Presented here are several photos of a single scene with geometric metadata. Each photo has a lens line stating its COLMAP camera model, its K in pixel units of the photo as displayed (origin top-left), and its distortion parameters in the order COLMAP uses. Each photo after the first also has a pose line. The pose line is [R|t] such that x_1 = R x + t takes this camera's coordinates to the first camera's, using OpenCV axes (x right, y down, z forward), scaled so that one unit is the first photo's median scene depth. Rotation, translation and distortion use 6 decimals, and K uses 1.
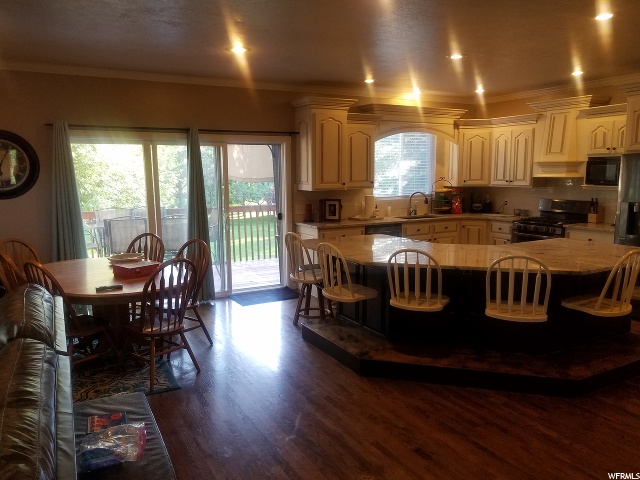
lens RADIAL K [[497.8, 0, 314.7], [0, 497.8, 252.7], [0, 0, 1]] dist [-0.003910, -0.005520]
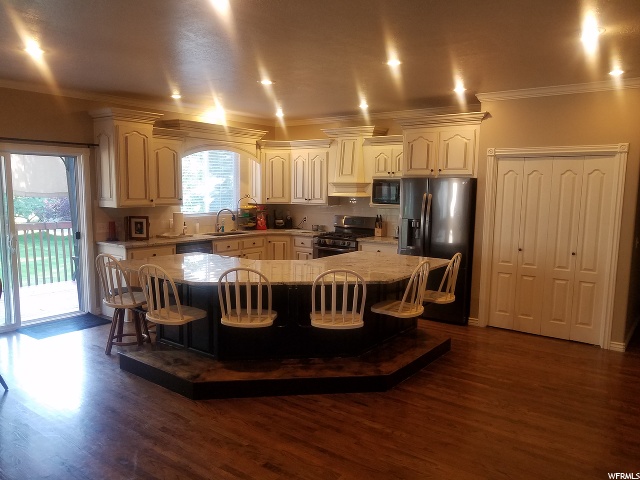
lens RADIAL K [[497.8, 0, 311.4], [0, 497.8, 254.4], [0, 0, 1]] dist [-0.003910, -0.005520]
pose [[0.915493, -0.033965, 0.400898, -0.048745], [0.044135, 0.998895, -0.016159, -0.006509], [-0.399906, 0.032487, 0.915980, 0.006166]]
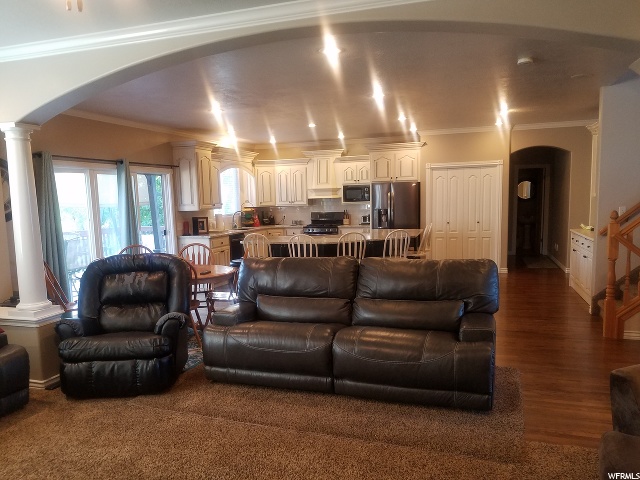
lens RADIAL K [[497.8, 0, 310.3], [0, 497.8, 259.2], [0, 0, 1]] dist [-0.003910, -0.005520]
pose [[0.731896, -0.096817, 0.674504, -0.694139], [0.131959, 0.991255, -0.000905, 0.042764], [-0.668517, 0.089670, 0.738271, -0.153186]]
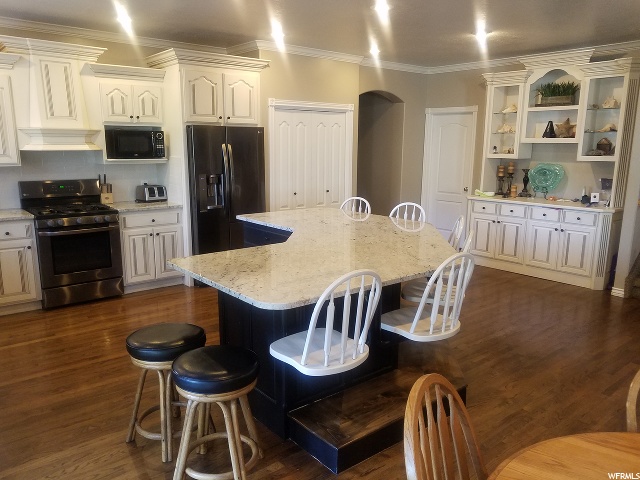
lens RADIAL K [[497.8, 0, 319.9], [0, 497.8, 254.6], [0, 0, 1]] dist [-0.003910, -0.005520]
pose [[-0.183979, -0.206316, 0.961033, -0.353477], [0.150746, 0.960234, 0.235003, -0.125056], [-0.971302, 0.188108, -0.145562, 0.806622]]
